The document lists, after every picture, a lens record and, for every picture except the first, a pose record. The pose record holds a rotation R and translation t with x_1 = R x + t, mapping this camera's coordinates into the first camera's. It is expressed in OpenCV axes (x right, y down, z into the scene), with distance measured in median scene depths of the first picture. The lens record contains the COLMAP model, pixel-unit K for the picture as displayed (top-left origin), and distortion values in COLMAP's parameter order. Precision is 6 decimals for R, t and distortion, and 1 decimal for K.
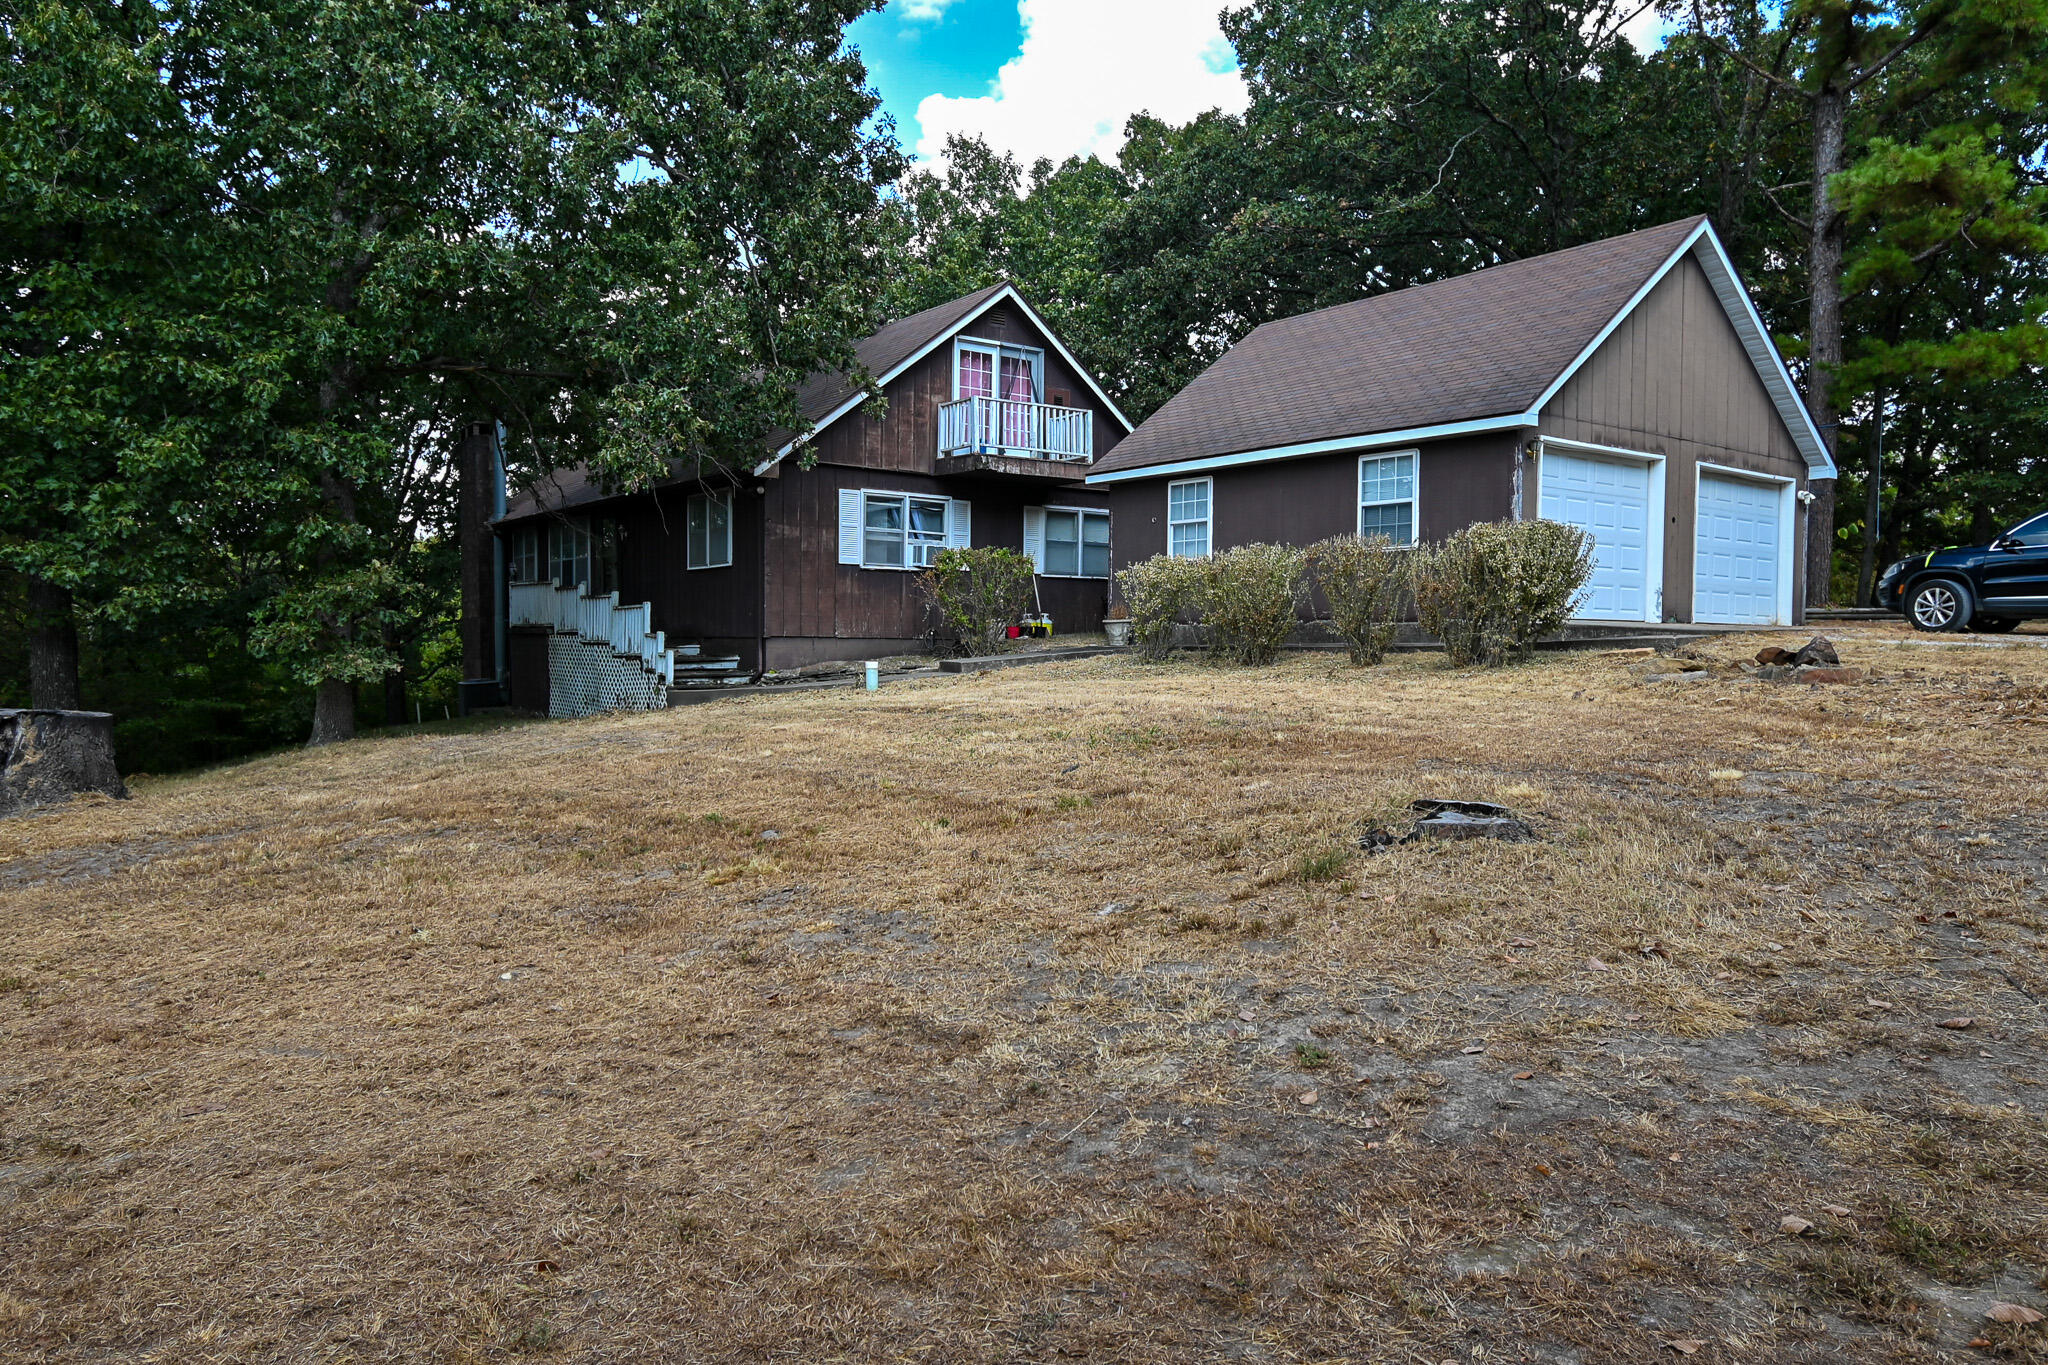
lens RADIAL K [[1276.2, 0, 1024.0], [0, 1276.2, 682.5], [0, 0, 1]] dist [-0.000010, 0.000614]
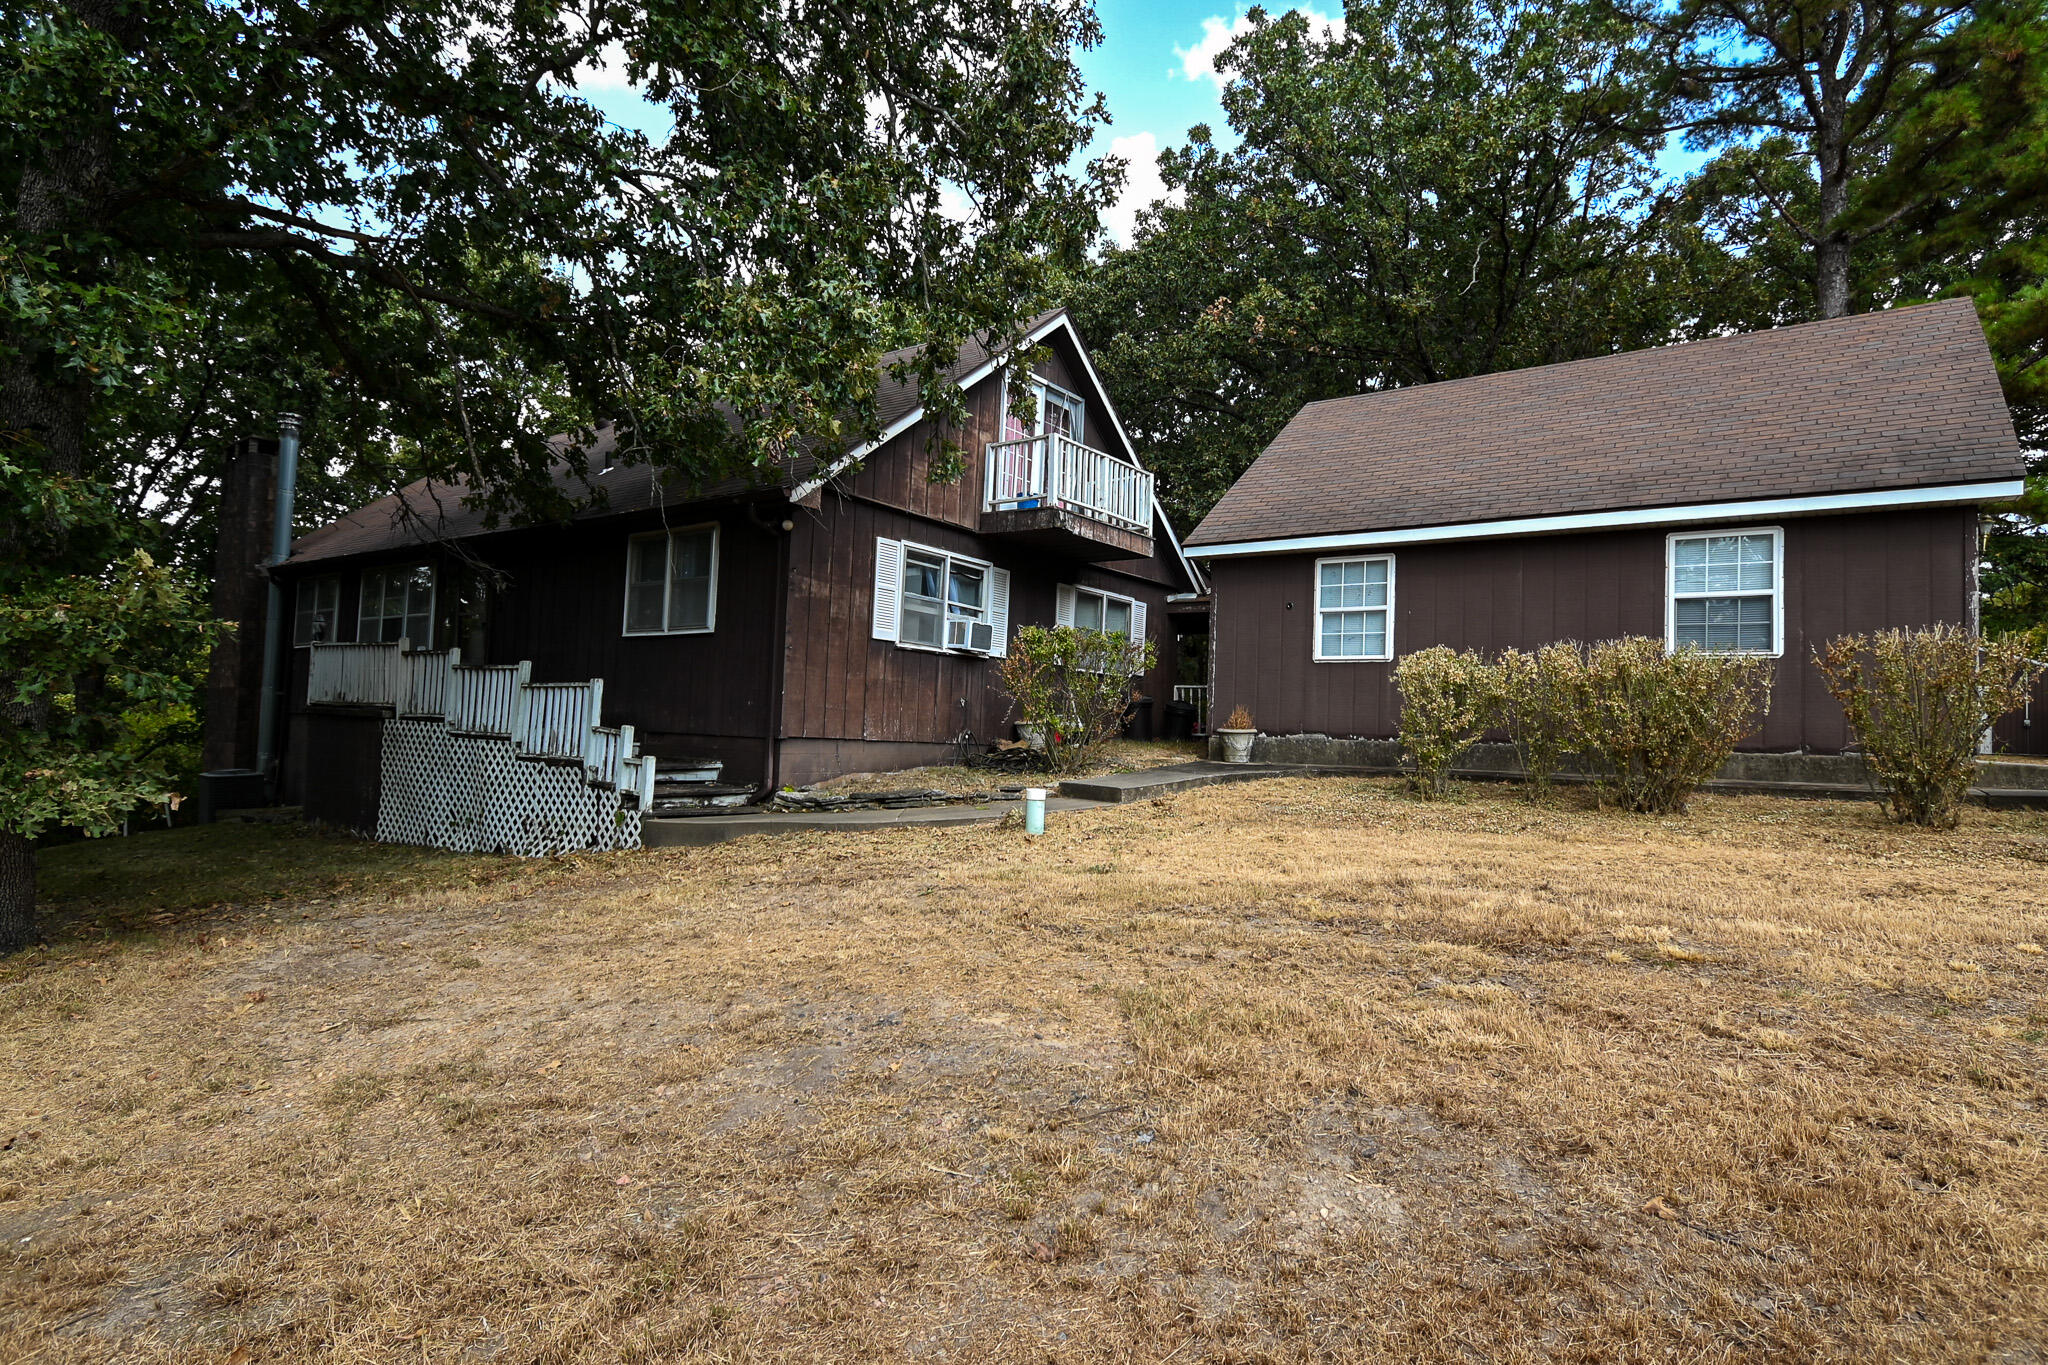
lens RADIAL K [[1031.4, 0, 1024.0], [0, 1031.4, 682.5], [0, 0, 1]] dist [0.001040, -0.000796]
pose [[0.958441, 0.044466, 0.281804, -0.224335], [-0.022768, 0.996550, -0.079810, -0.022968], [-0.284380, 0.070077, 0.956147, 0.411966]]
